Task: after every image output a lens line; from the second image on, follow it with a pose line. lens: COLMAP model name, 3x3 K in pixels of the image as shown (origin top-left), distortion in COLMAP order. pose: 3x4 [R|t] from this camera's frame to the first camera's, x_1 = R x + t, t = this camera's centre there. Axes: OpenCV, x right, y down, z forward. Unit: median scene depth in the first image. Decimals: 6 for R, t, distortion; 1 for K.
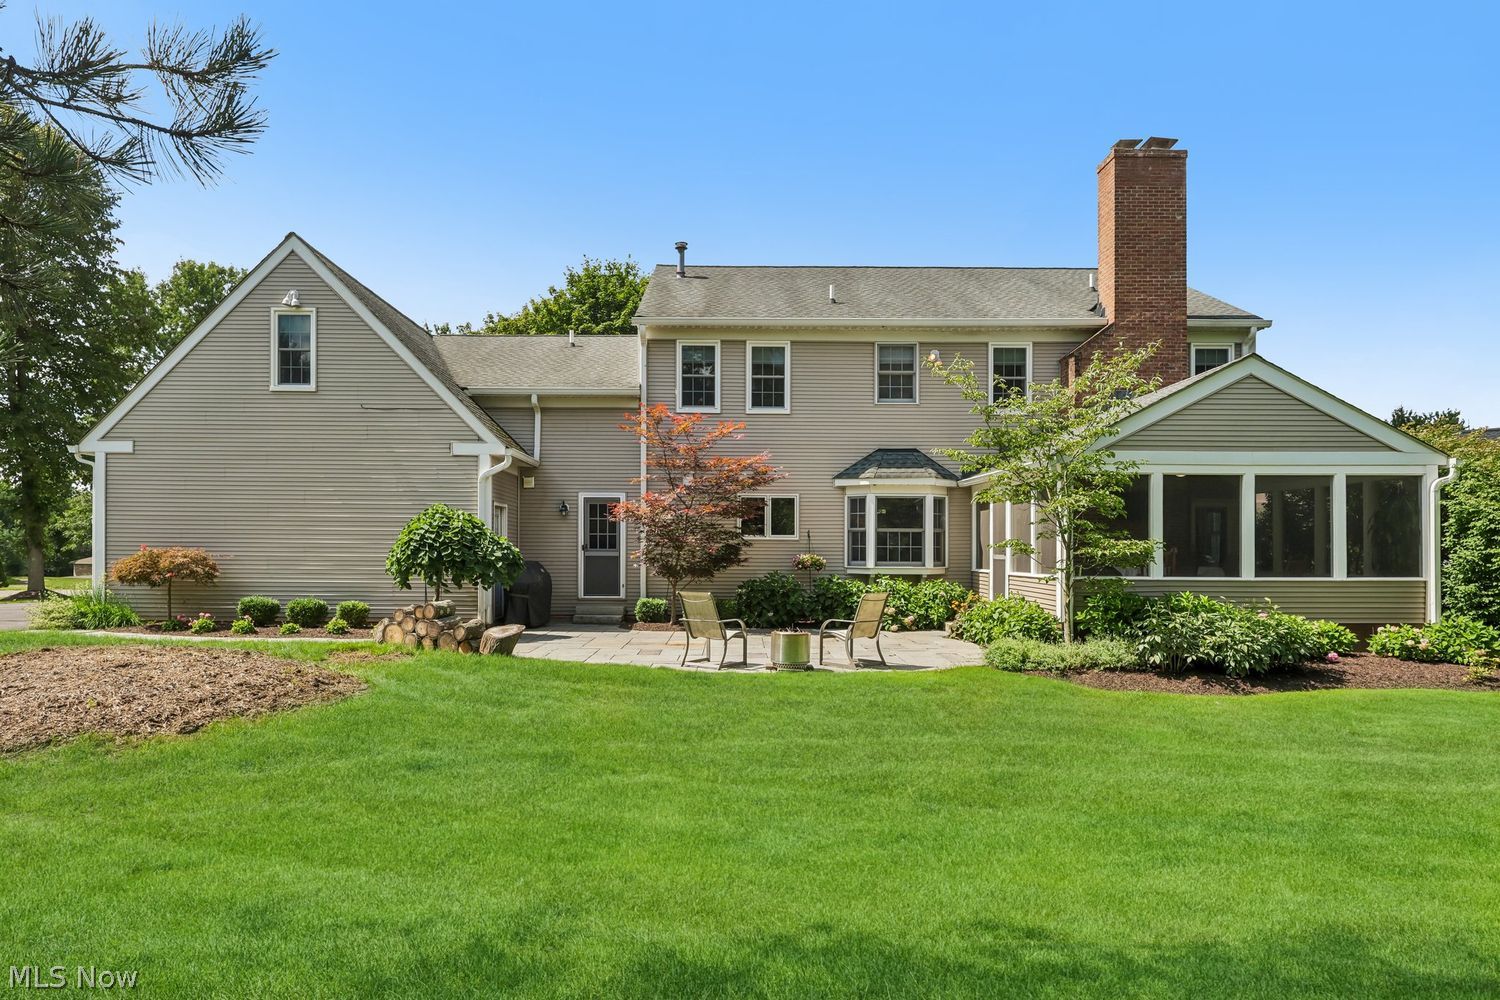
lens RADIAL K [[907.6, 0, 750.8], [0, 907.6, 558.7], [0, 0, 1]] dist [0.003650, -0.000099]
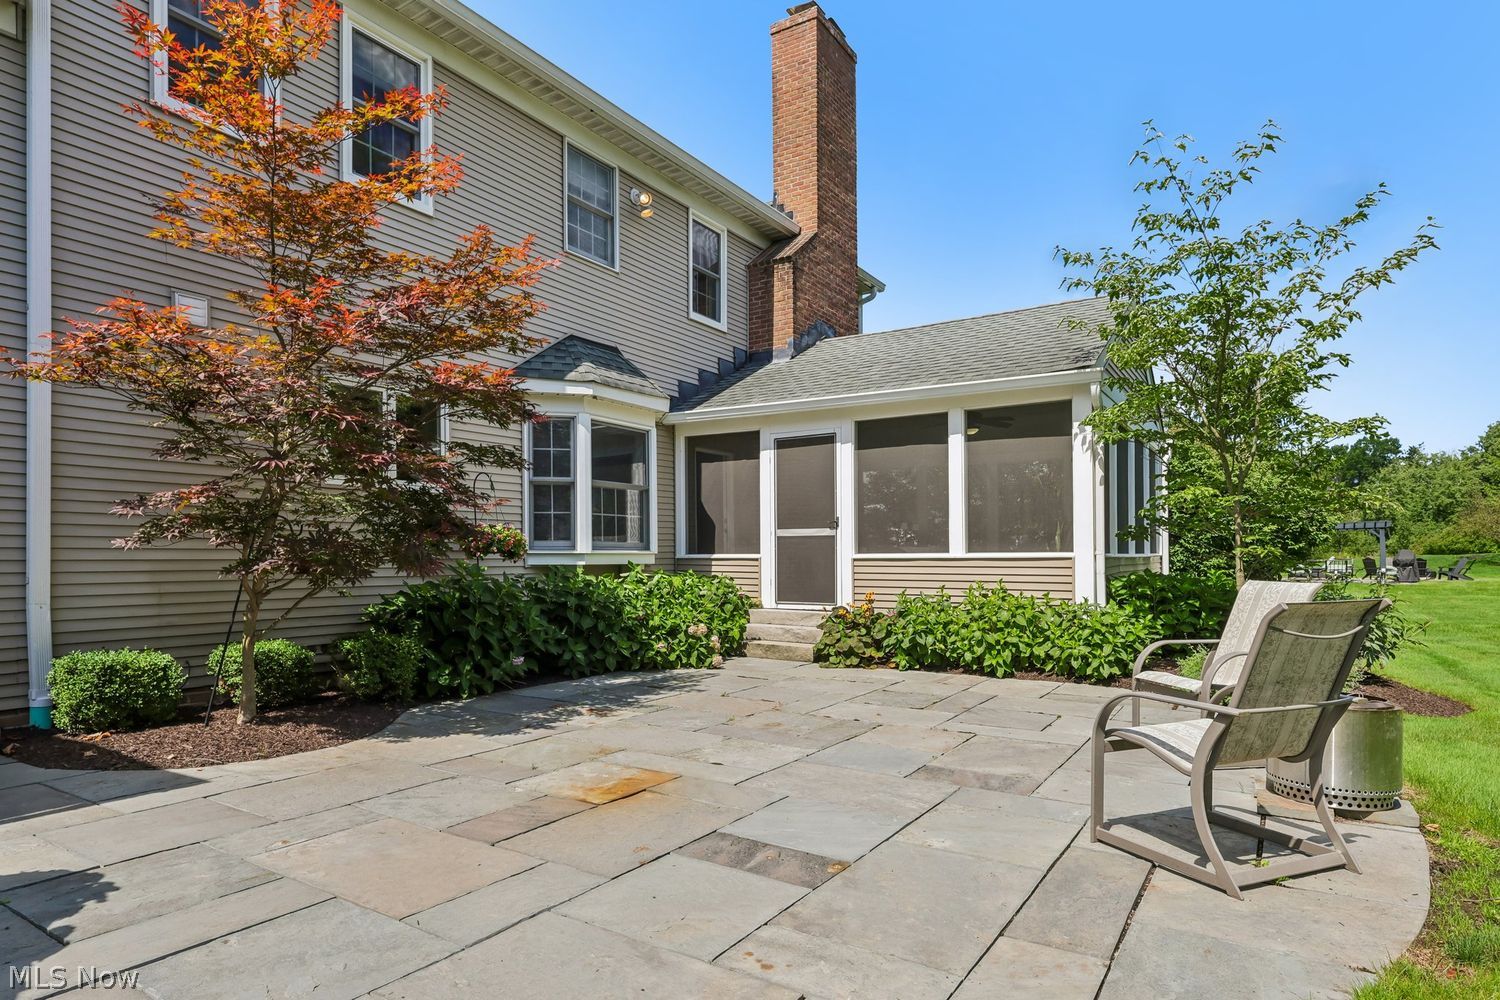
lens RADIAL K [[841.2, 0, 734.1], [0, 841.2, 560.5], [0, 0, 1]] dist [-0.003945, -0.000087]
pose [[0.565822, -0.009291, 0.824475, -0.227059], [0.013285, 0.999909, 0.002151, 0.014886], [-0.824421, 0.009736, 0.565894, 0.653494]]
